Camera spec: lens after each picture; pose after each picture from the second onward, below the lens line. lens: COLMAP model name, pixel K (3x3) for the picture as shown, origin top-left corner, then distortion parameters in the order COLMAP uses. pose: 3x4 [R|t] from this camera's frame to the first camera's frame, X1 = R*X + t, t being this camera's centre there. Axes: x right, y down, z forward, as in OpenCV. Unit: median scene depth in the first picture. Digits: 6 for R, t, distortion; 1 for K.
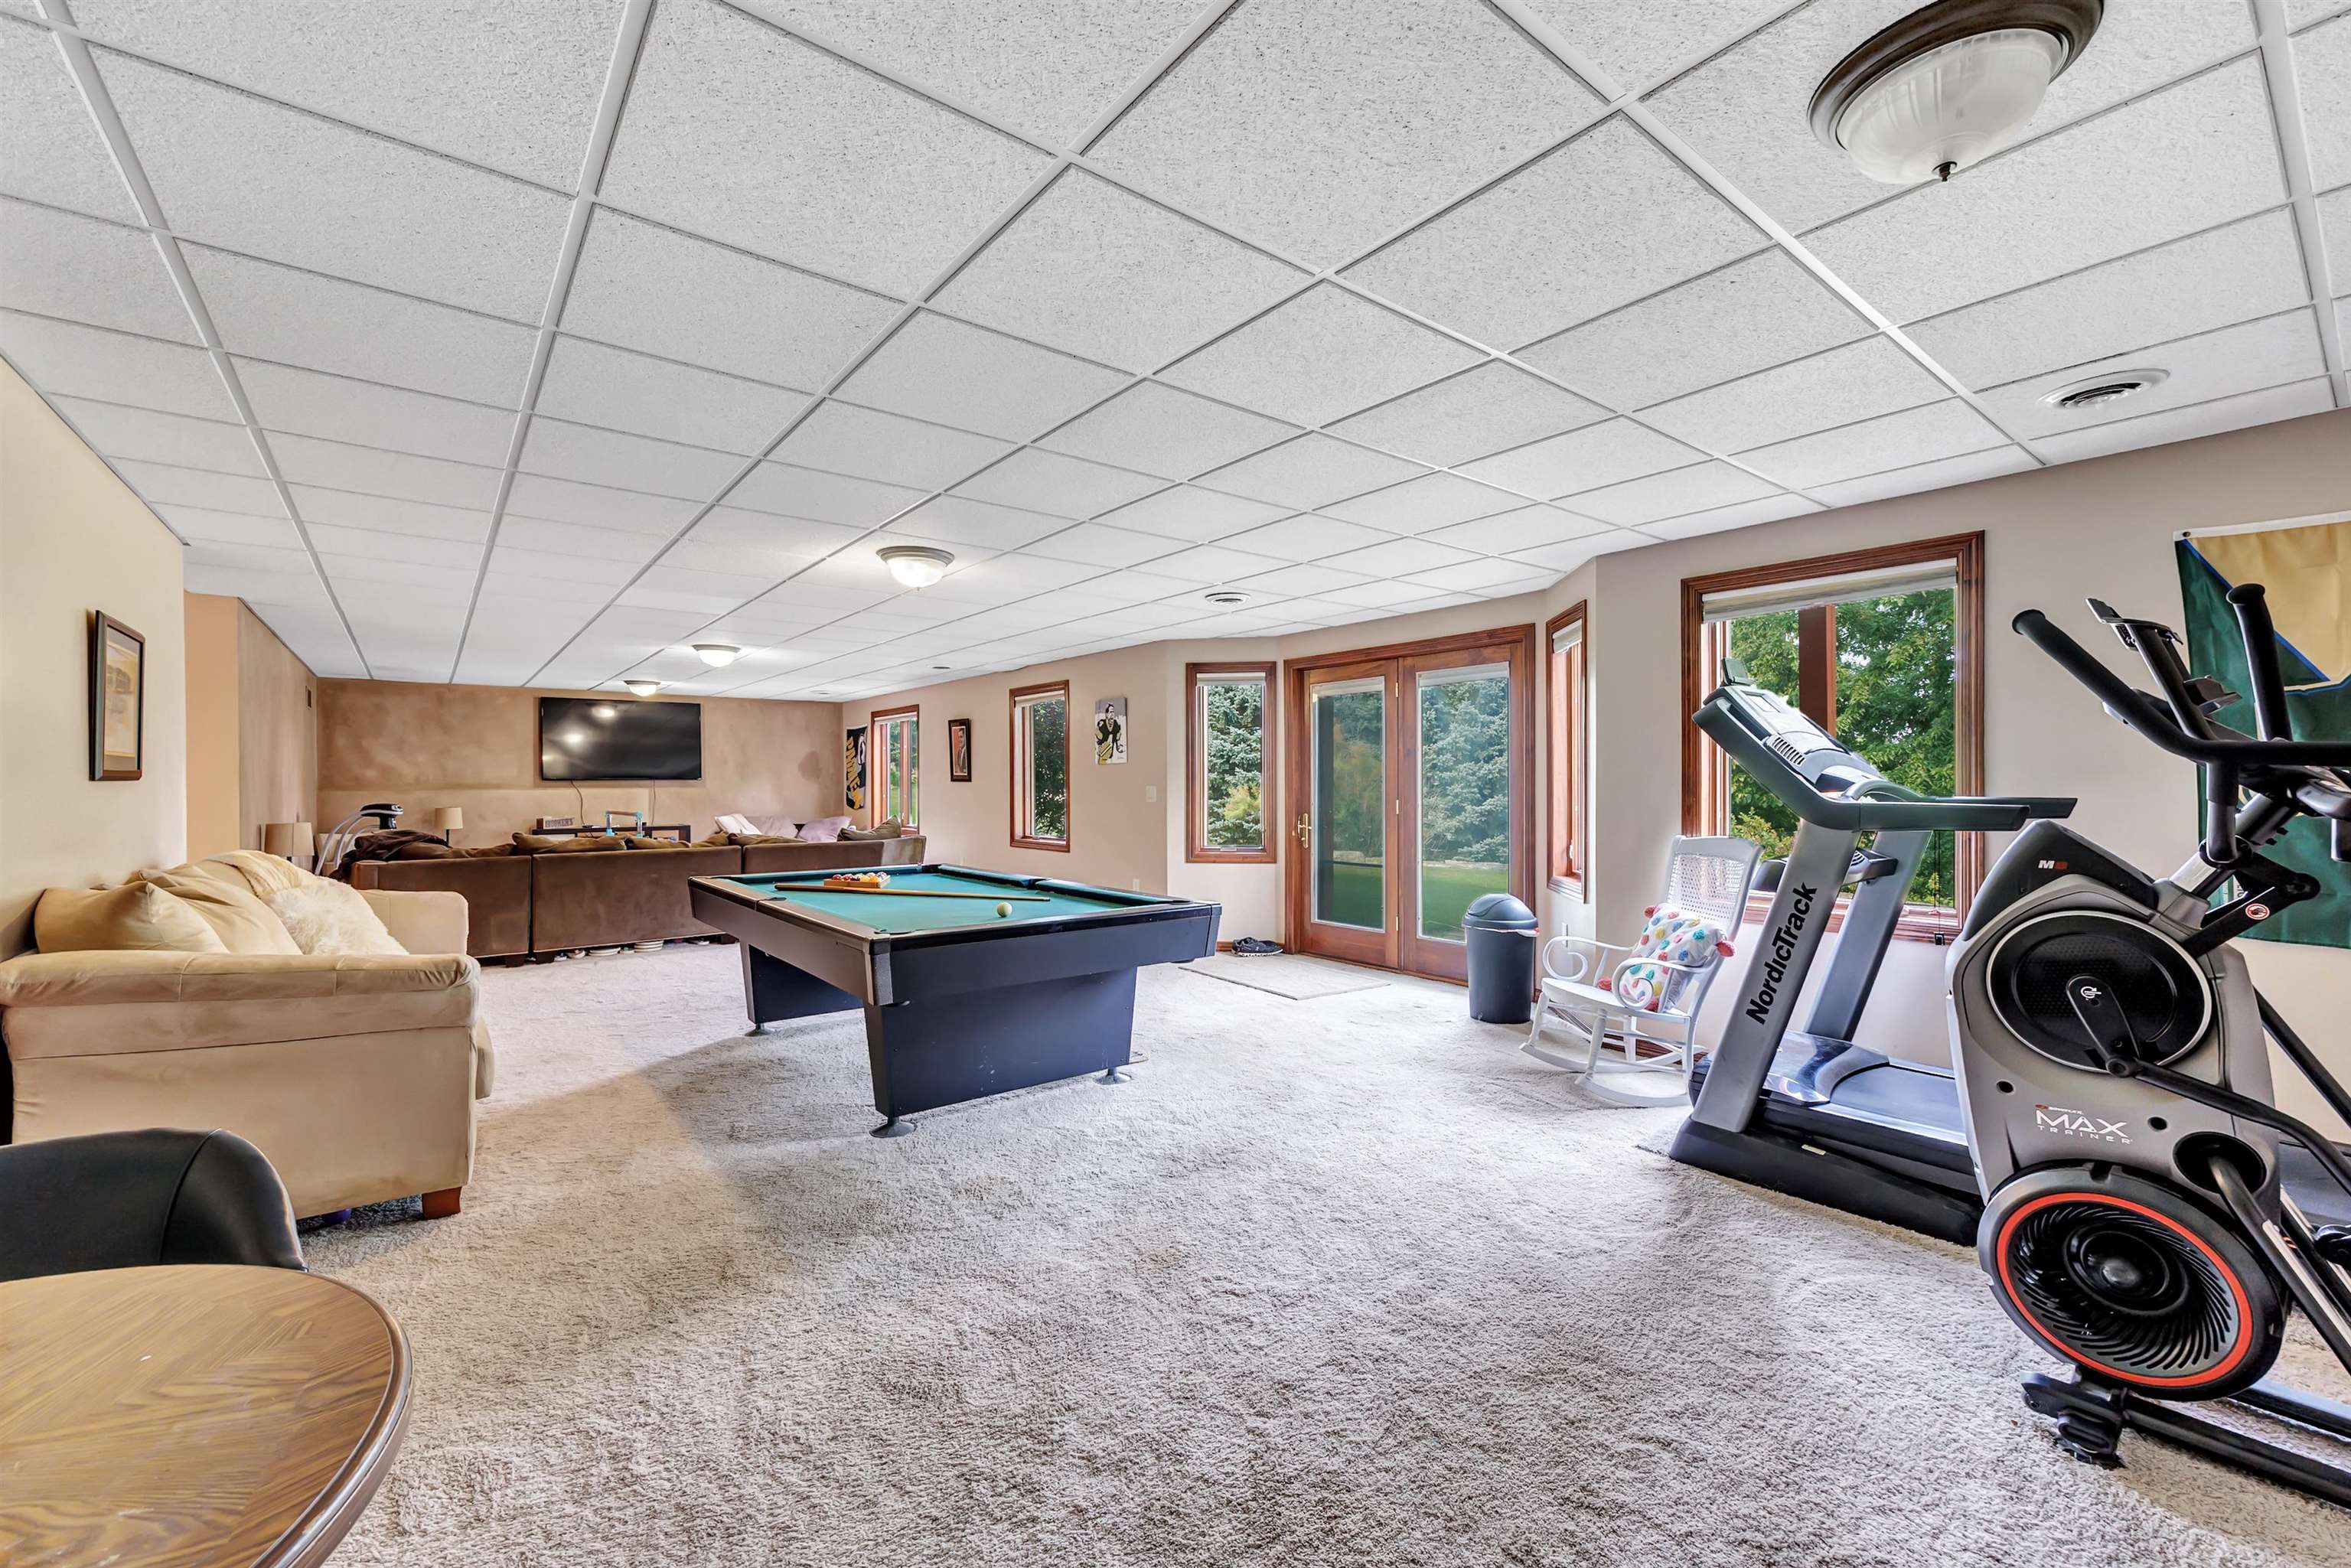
lens RADIAL K [[965.4, 0, 1164.6], [0, 965.4, 789.6], [0, 0, 1]] dist [0.001041, 0.001197]
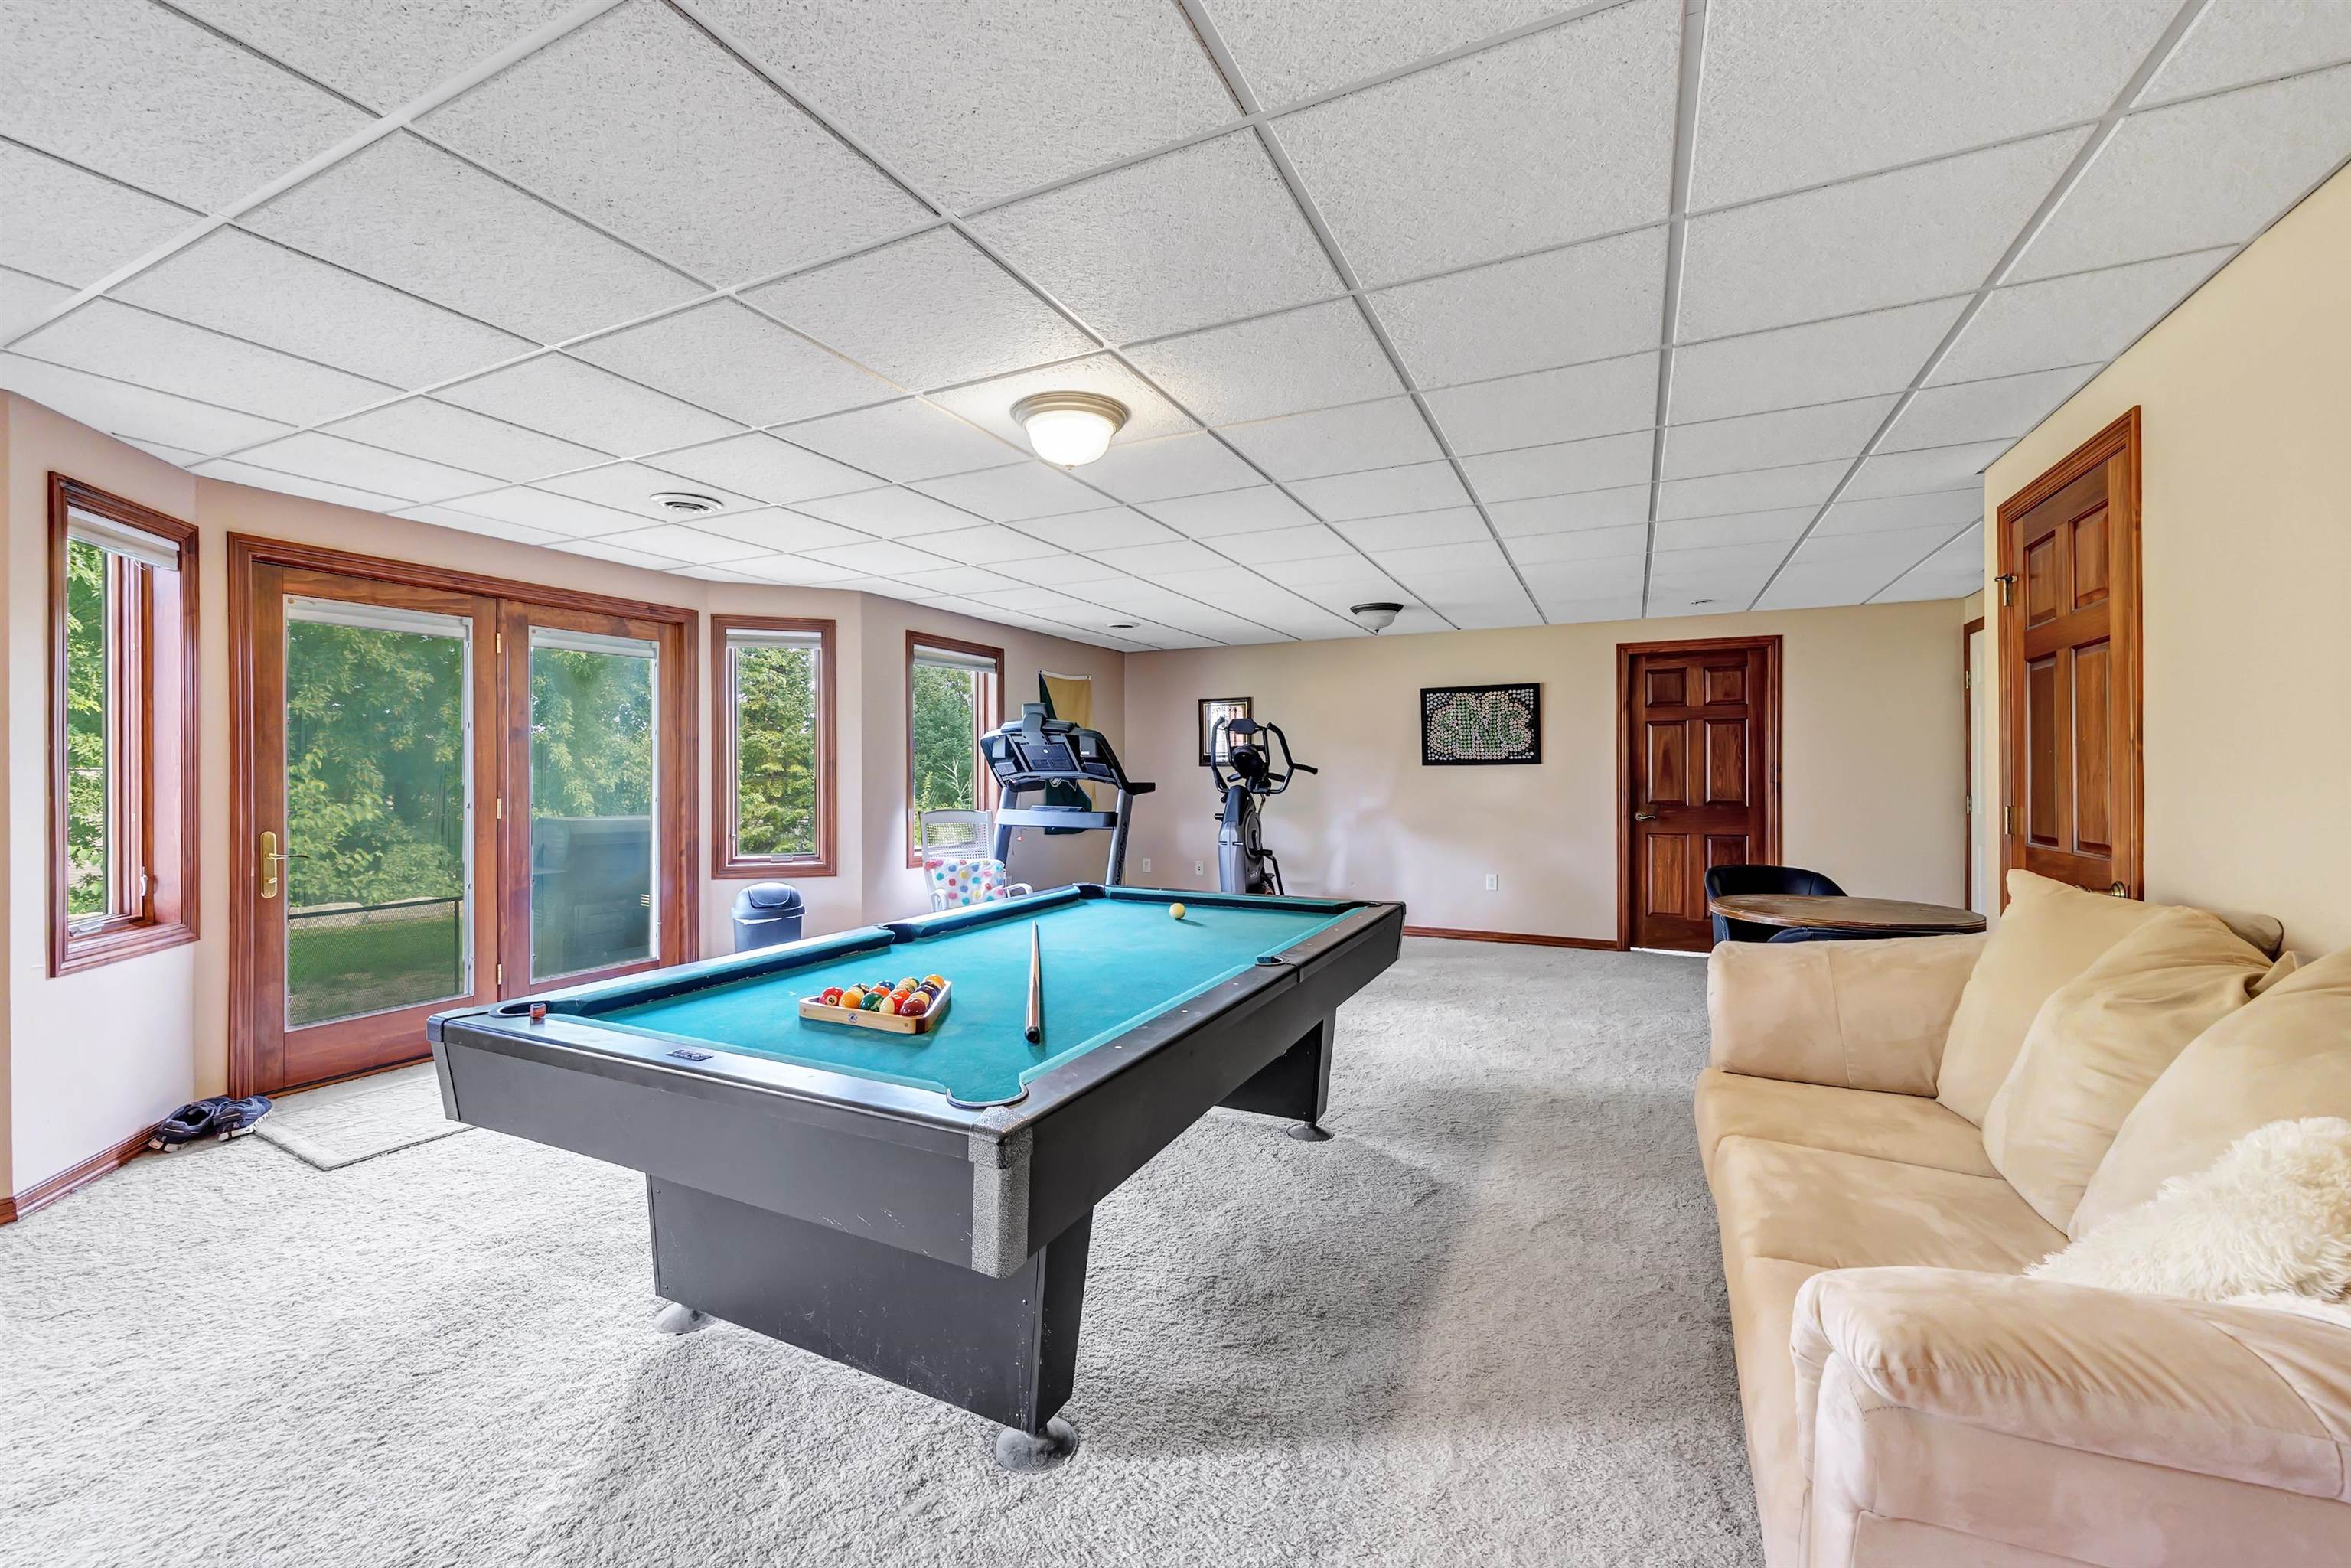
lens RADIAL K [[965.4, 0, 1160.9], [0, 965.4, 780.2], [0, 0, 1]] dist [0.001041, 0.001197]
pose [[-0.441507, -0.002312, 0.897255, -0.710206], [0.007191, 0.999955, 0.006115, -0.004179], [-0.897229, 0.009152, -0.441470, 1.024328]]
